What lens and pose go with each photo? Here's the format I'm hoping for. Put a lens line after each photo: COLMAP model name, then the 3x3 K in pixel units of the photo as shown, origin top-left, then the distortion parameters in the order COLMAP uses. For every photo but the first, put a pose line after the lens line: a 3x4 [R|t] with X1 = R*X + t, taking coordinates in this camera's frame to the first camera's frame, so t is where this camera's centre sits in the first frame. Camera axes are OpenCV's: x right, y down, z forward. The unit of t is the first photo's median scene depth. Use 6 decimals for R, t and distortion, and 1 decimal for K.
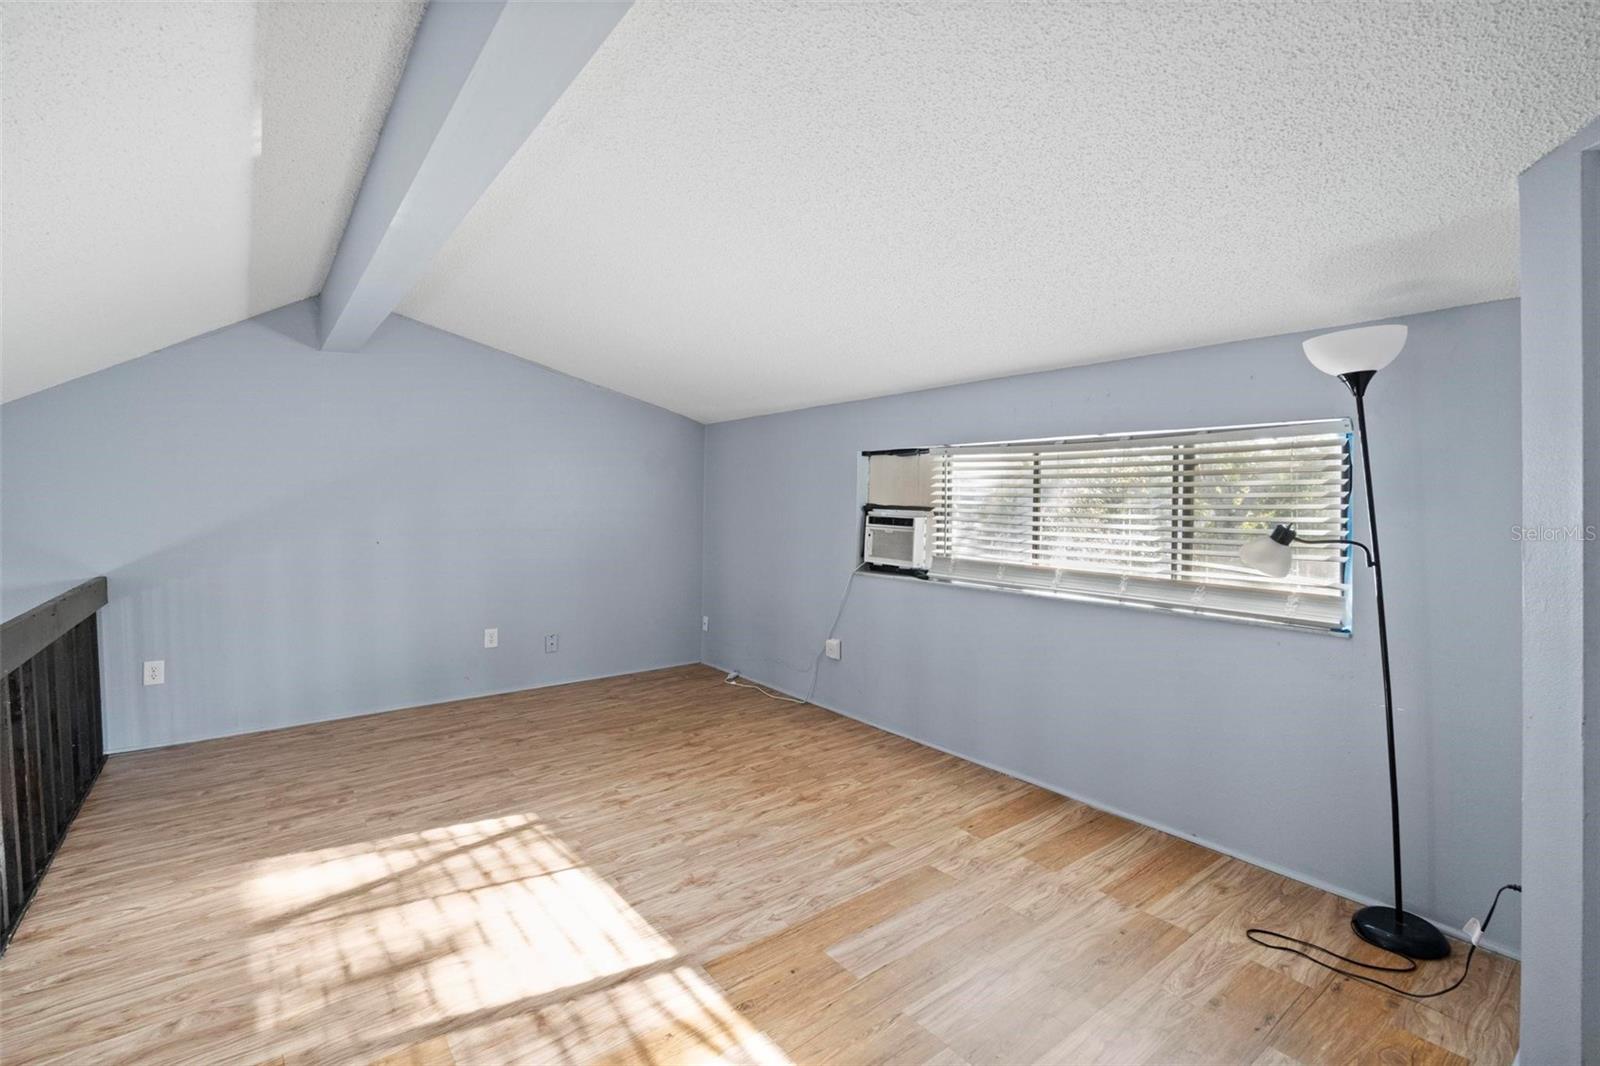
lens RADIAL K [[723.9, 0, 827.8], [0, 723.9, 531.2], [0, 0, 1]] dist [-0.003383, -0.000171]
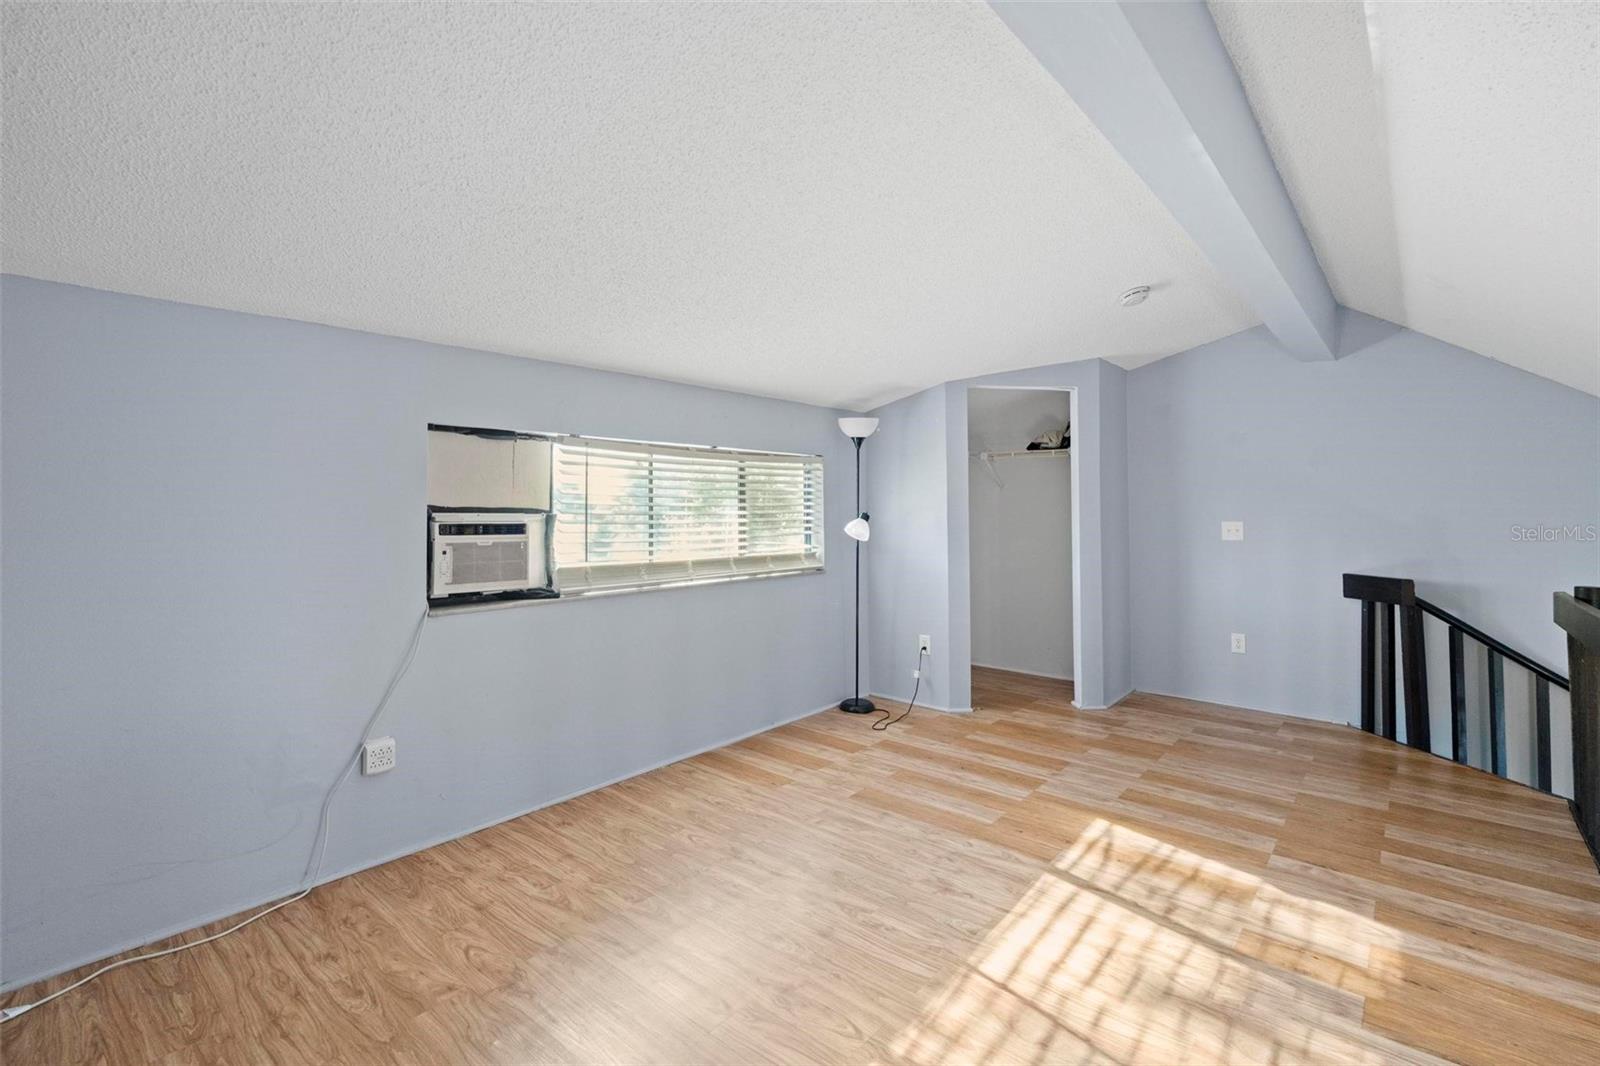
lens RADIAL K [[723.9, 0, 827.8], [0, 723.9, 531.2], [0, 0, 1]] dist [-0.003383, -0.000171]
pose [[-0.205816, -0.044600, 0.977574, -0.885097], [0.037938, 0.997846, 0.053512, -0.048921], [-0.977855, 0.048101, -0.203681, 1.077946]]
